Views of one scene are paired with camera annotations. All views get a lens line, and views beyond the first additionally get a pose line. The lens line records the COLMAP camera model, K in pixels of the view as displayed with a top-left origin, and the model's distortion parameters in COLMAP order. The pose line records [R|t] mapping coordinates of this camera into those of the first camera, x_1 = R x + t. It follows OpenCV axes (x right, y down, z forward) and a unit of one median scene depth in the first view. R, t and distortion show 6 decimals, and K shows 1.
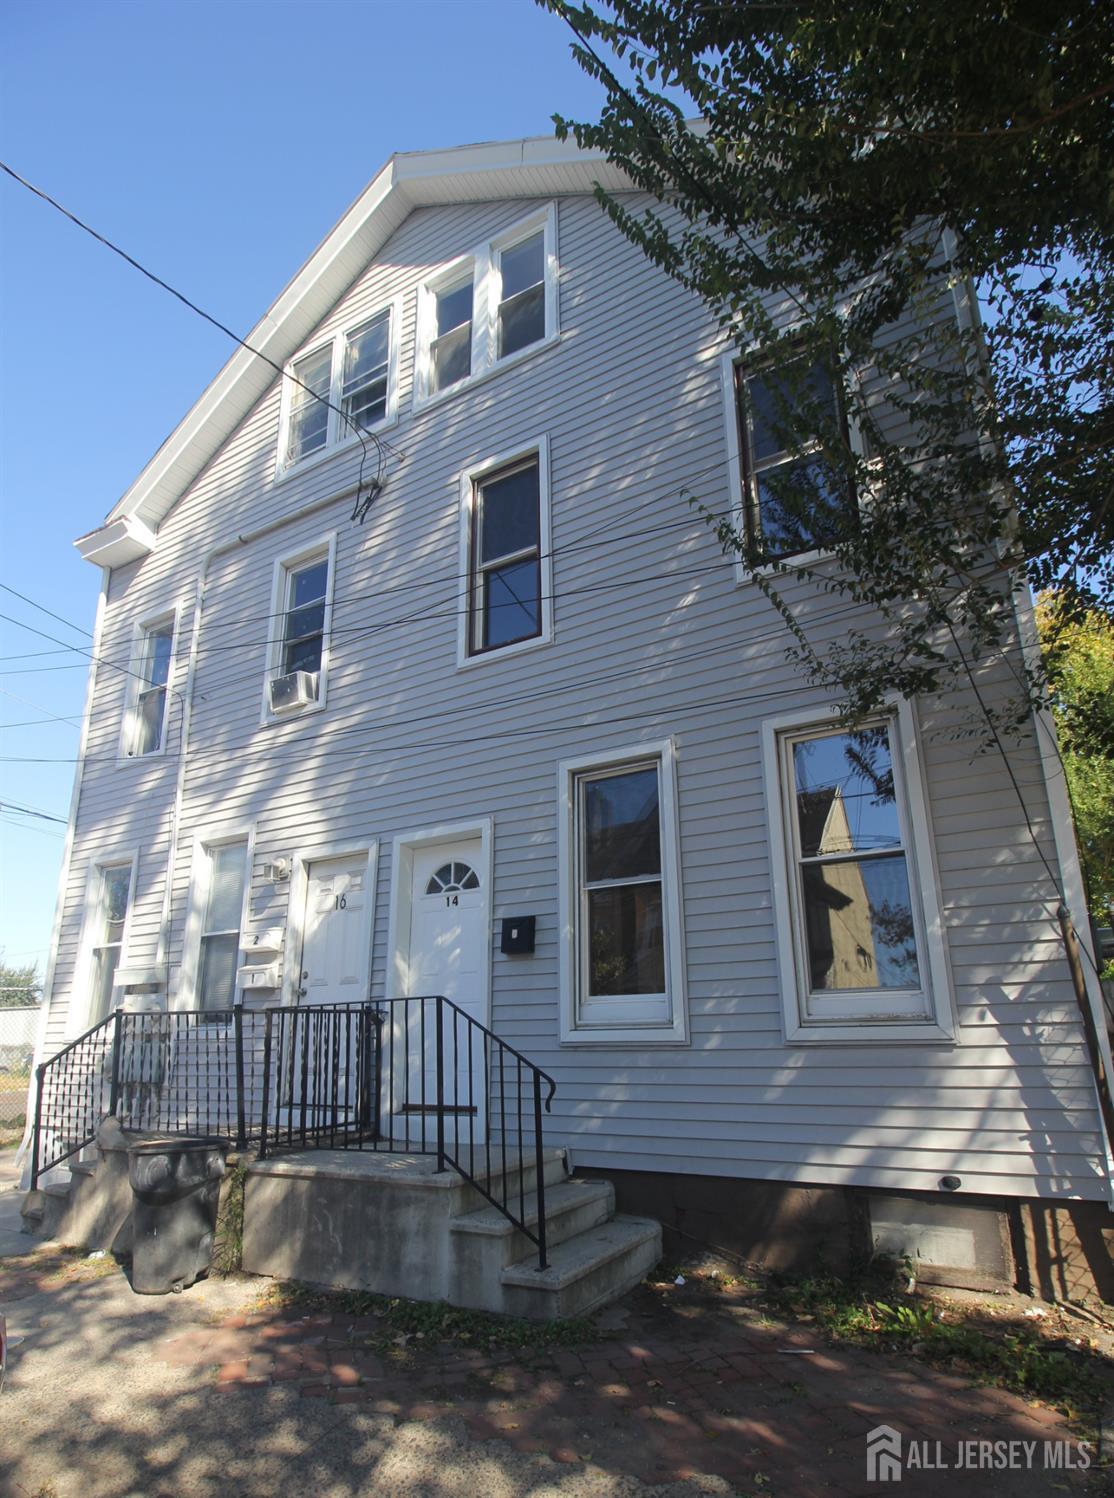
lens RADIAL K [[870.9, 0, 557.0], [0, 870.9, 749.0], [0, 0, 1]] dist [-0.002140, -0.011910]
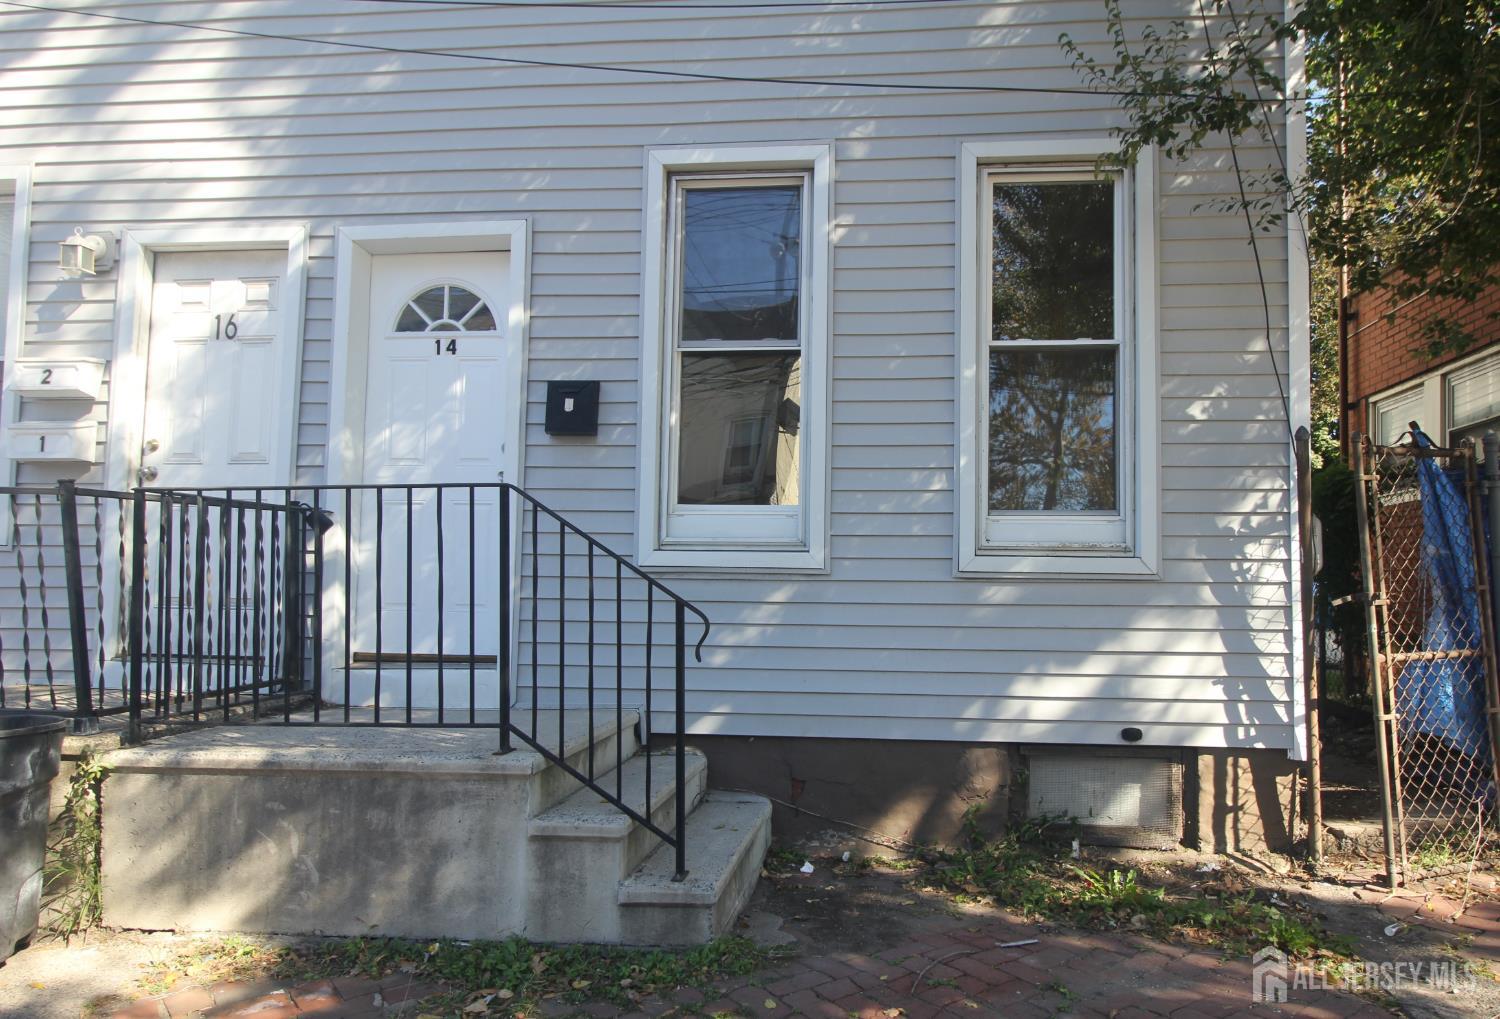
lens RADIAL K [[985.7, 0, 750.0], [0, 985.7, 509.5], [0, 0, 1]] dist [-0.002870, -0.000401]
pose [[0.895060, 0.058042, 0.442153, -0.258008], [-0.161767, 0.966218, 0.200632, 0.123564], [-0.415571, -0.251104, 0.874213, 0.296326]]
